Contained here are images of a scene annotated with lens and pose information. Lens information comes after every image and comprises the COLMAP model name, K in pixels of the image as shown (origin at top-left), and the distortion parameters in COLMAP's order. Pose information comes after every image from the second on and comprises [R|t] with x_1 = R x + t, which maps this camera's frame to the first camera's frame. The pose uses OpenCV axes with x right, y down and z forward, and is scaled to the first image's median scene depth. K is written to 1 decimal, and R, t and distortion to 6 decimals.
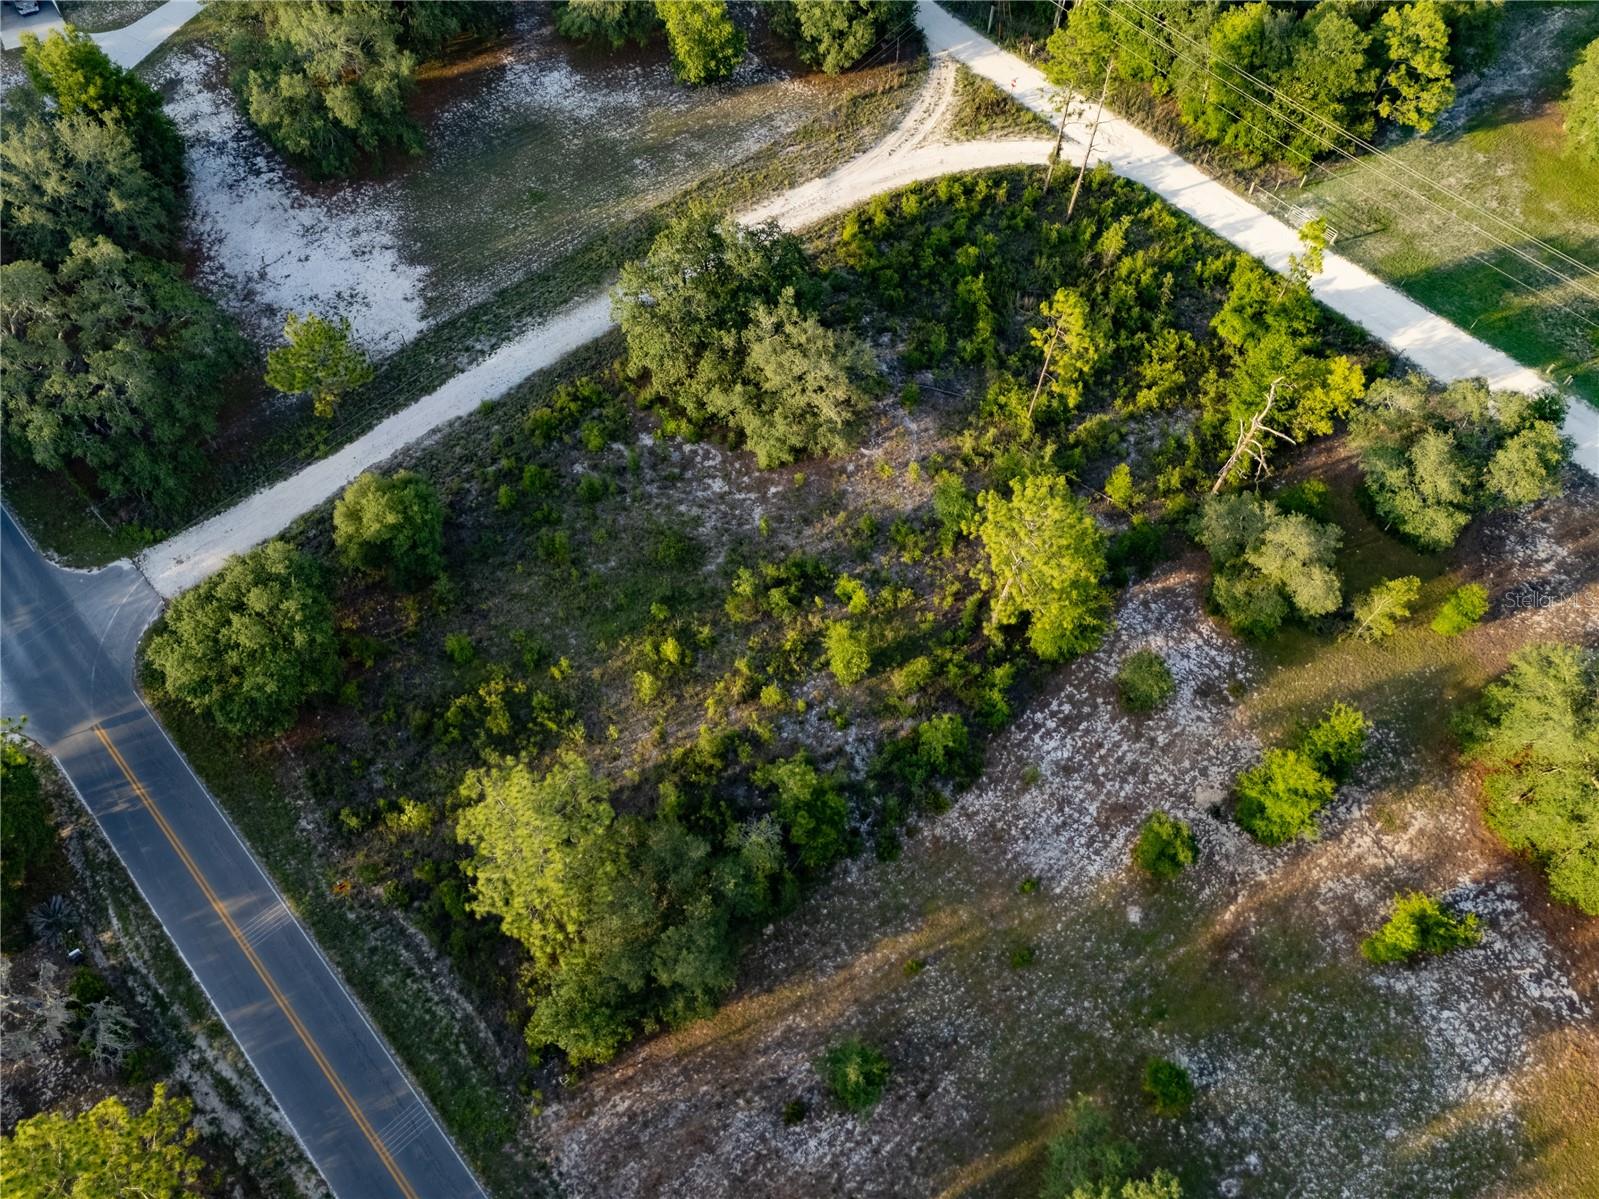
lens RADIAL K [[1172.1, 0, 799.2], [0, 1172.1, 604.8], [0, 0, 1]] dist [0.066672, -0.051753]
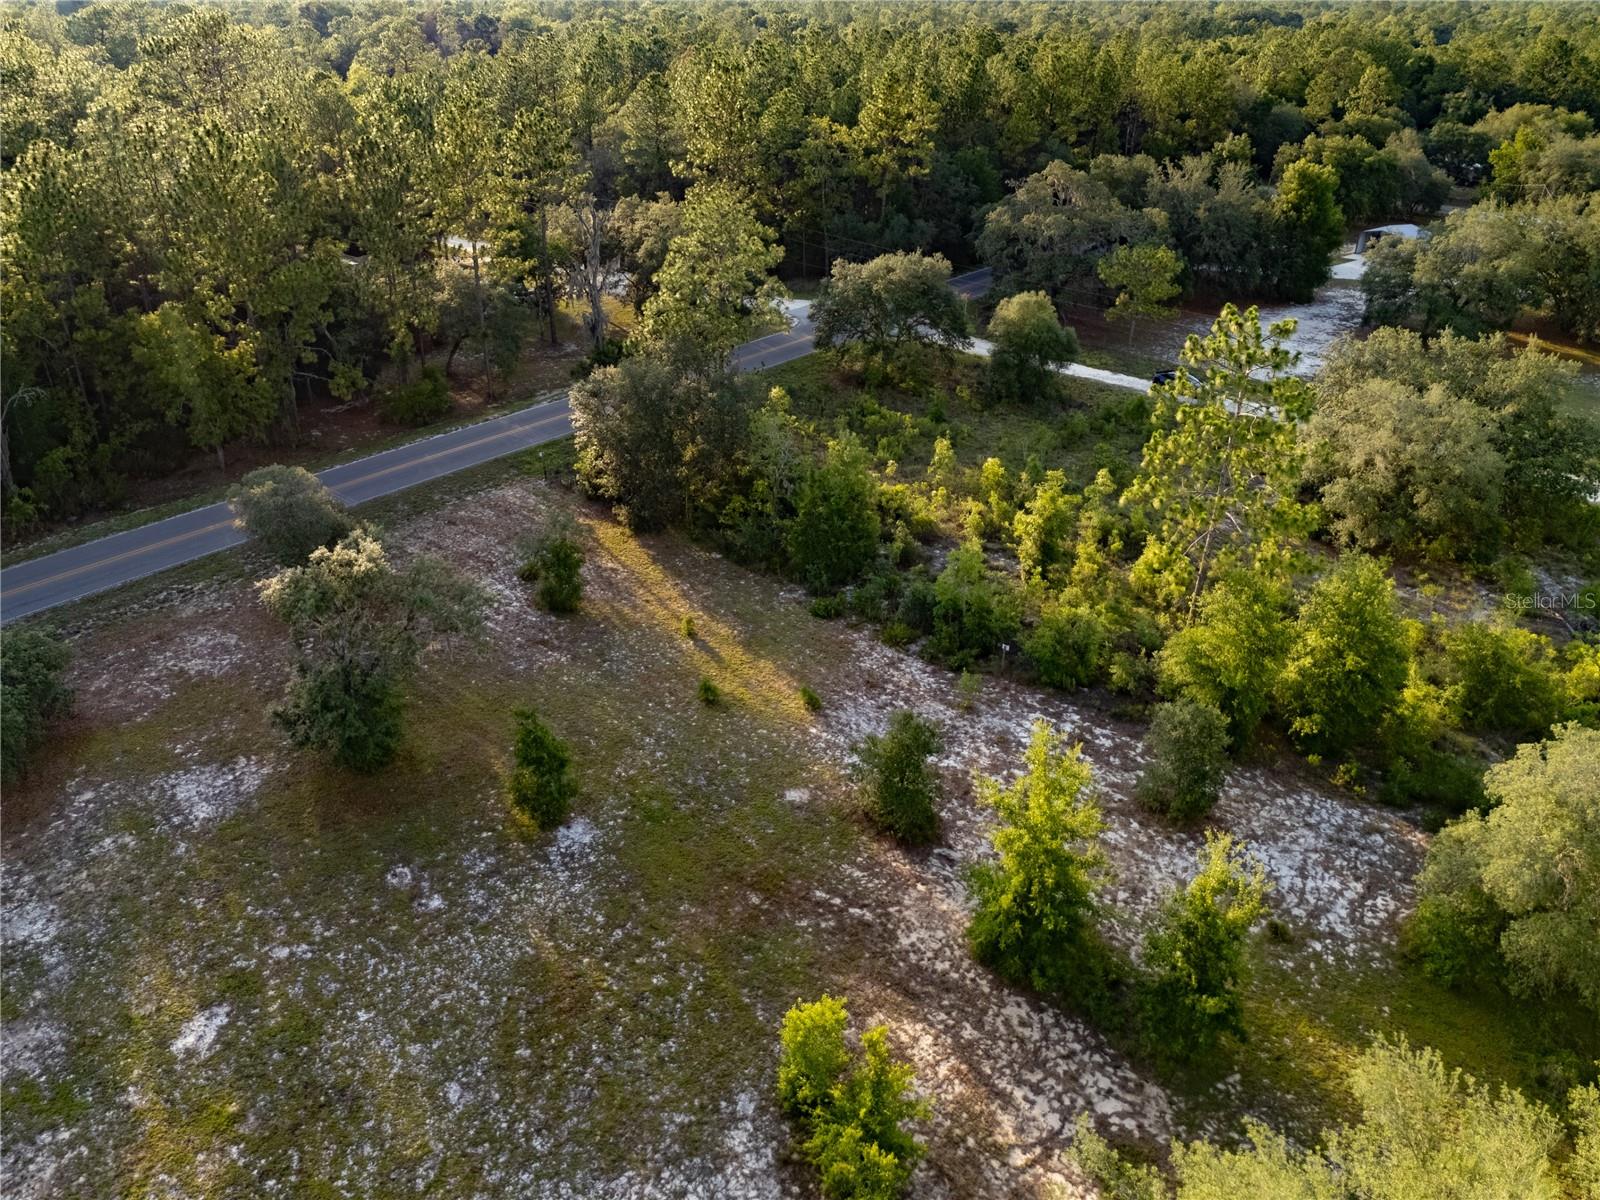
lens RADIAL K [[1172.8, 0, 799.0], [0, 1172.8, 597.2], [0, 0, 1]] dist [0.066672, -0.051753]
pose [[0.157788, 0.442623, -0.882716, 0.738292], [-0.861194, 0.499068, 0.096309, 0.130713], [0.483164, 0.744994, 0.459931, 0.565641]]
